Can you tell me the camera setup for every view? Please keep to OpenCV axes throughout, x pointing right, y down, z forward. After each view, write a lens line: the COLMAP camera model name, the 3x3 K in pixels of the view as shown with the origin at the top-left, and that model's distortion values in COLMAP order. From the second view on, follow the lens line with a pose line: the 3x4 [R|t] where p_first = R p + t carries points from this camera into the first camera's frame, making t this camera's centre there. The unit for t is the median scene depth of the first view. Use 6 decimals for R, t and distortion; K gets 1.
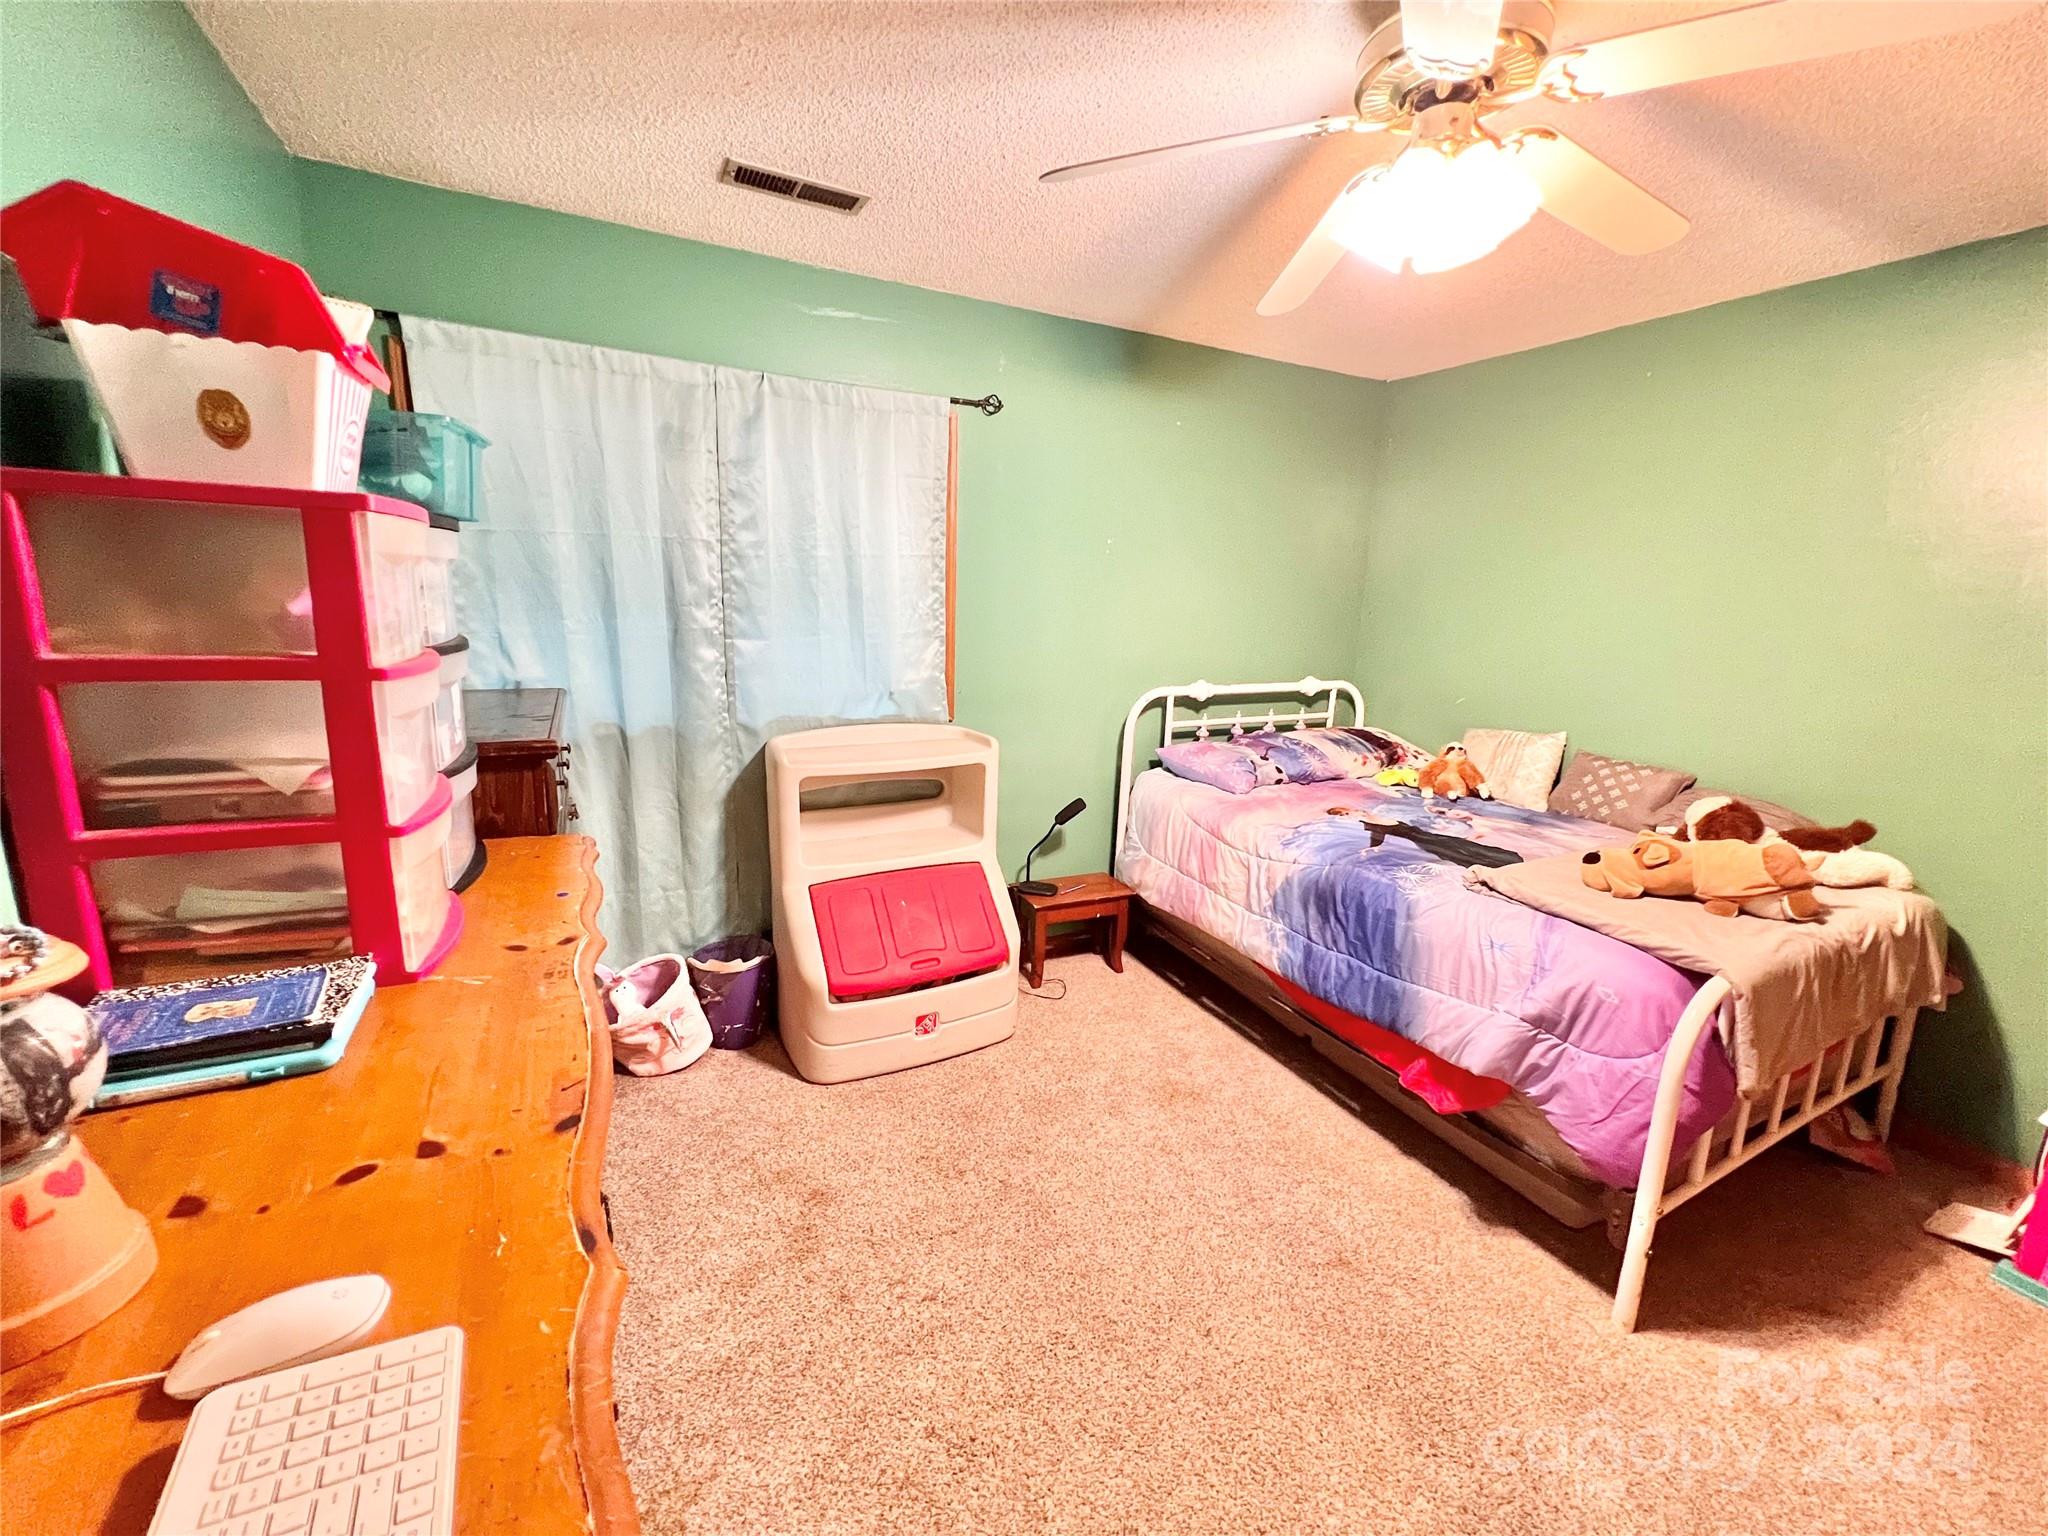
lens RADIAL K [[822.7, 0, 1020.2], [0, 822.7, 761.0], [0, 0, 1]] dist [-0.003431, 0.000655]
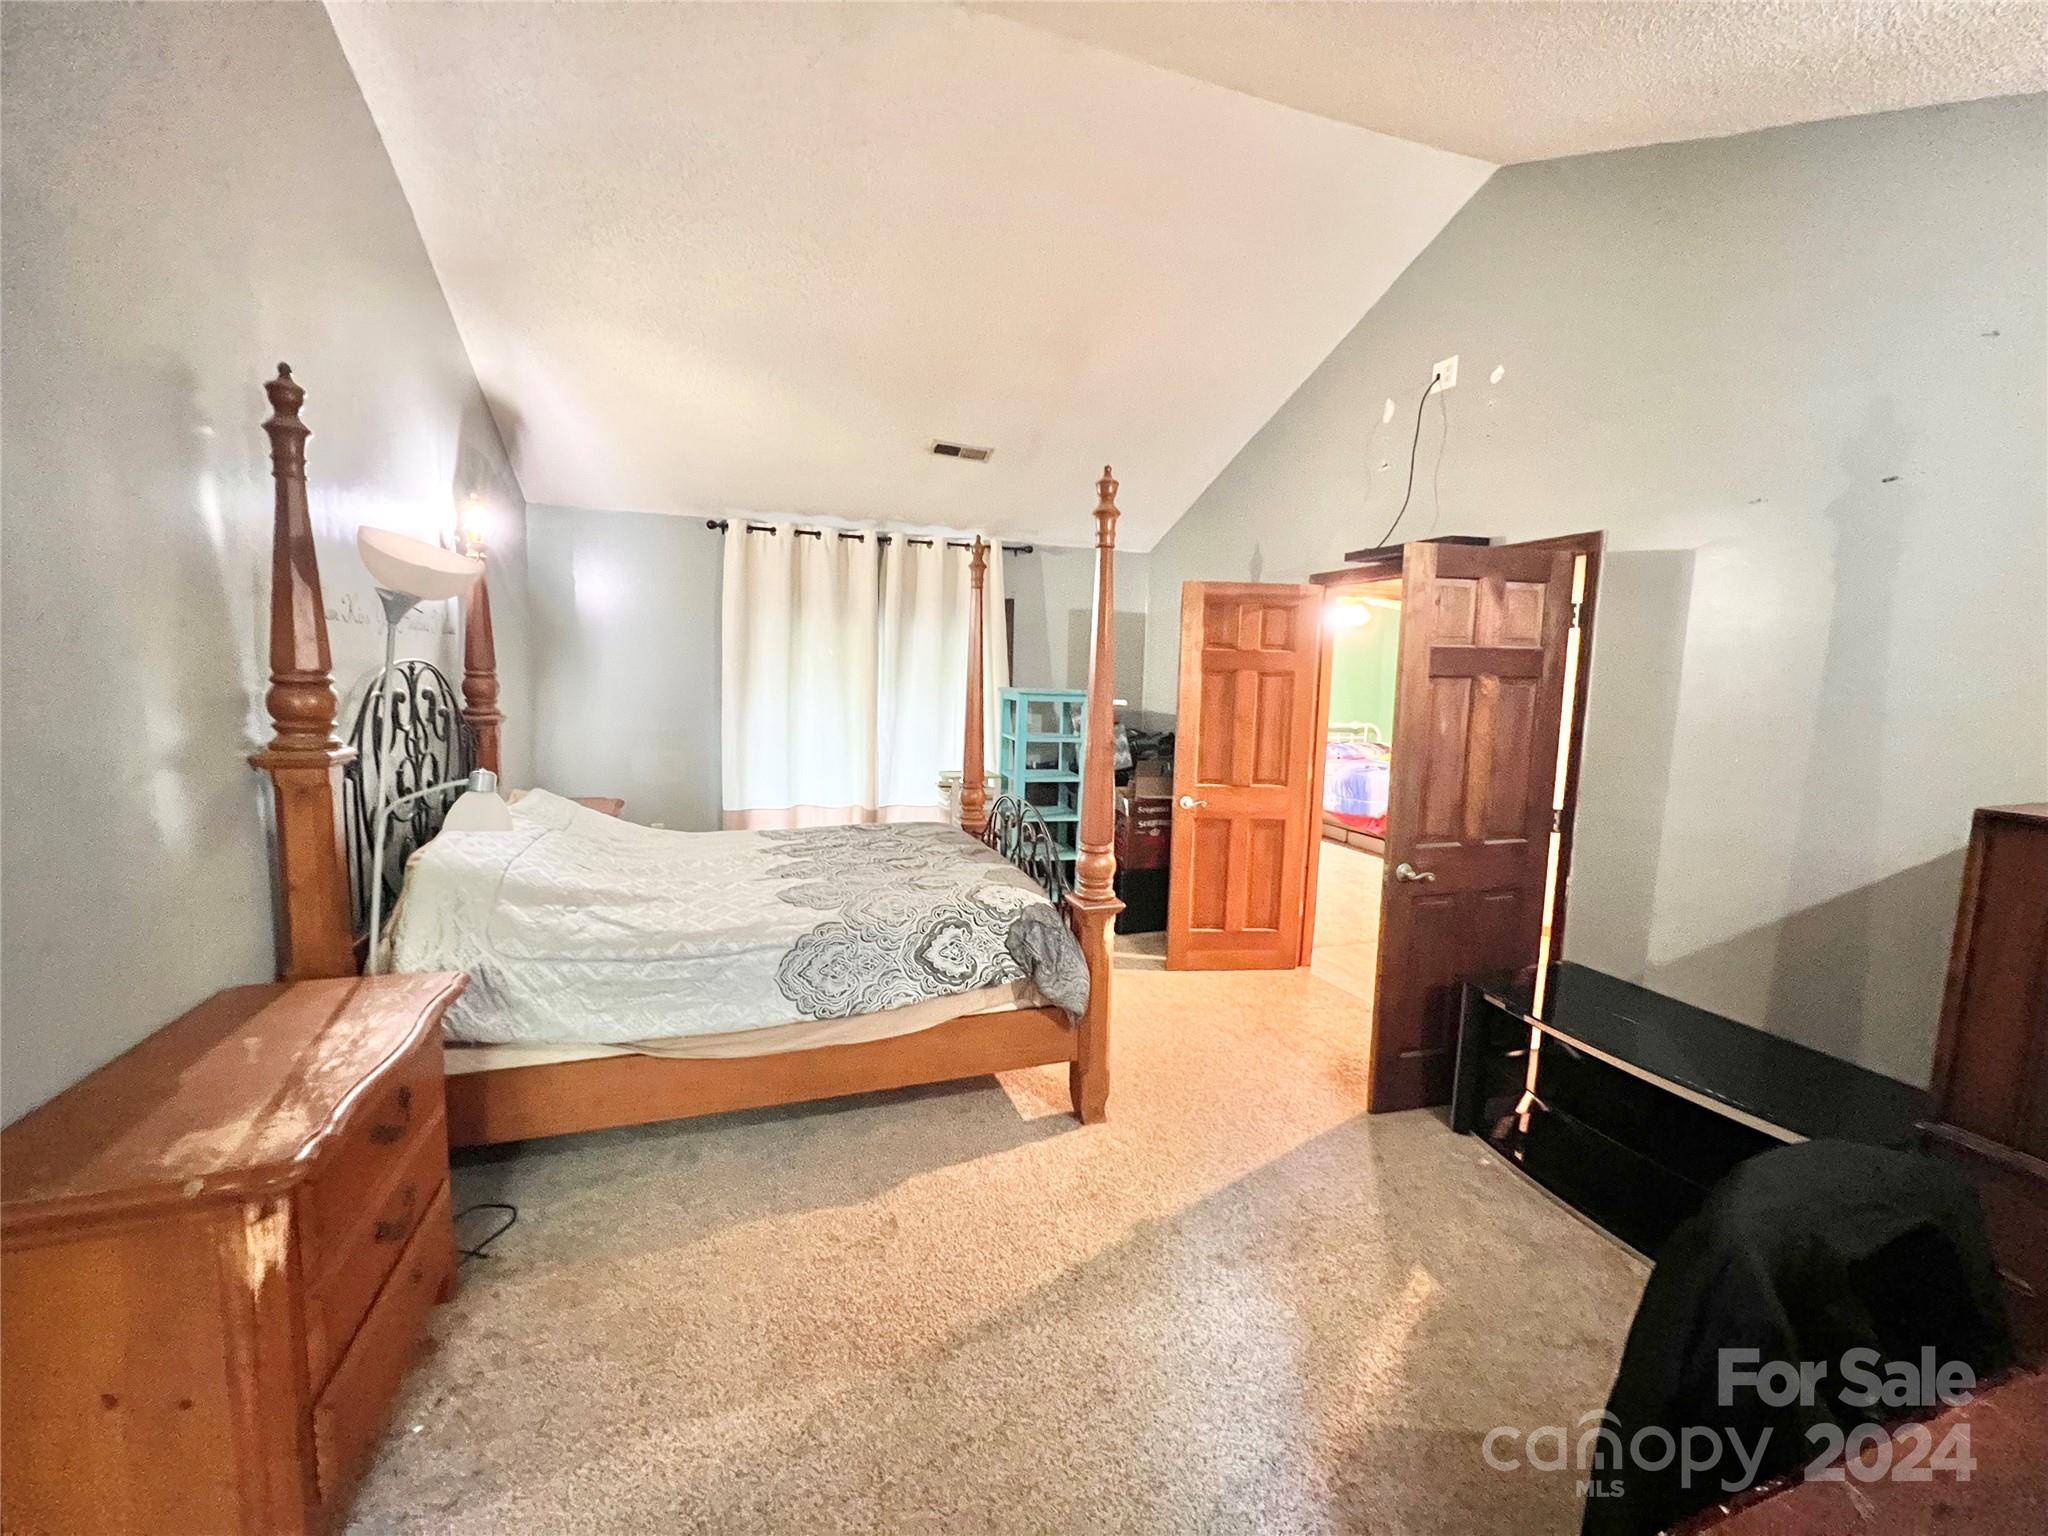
lens RADIAL K [[820.3, 0, 1020.5], [0, 820.3, 761.3], [0, 0, 1]] dist [-0.002370, -0.000346]
pose [[0.989503, 0.004021, -0.144456, -0.311612], [-0.018538, 0.994886, -0.099292, 0.303385], [0.143318, 0.100928, 0.984517, -1.695258]]
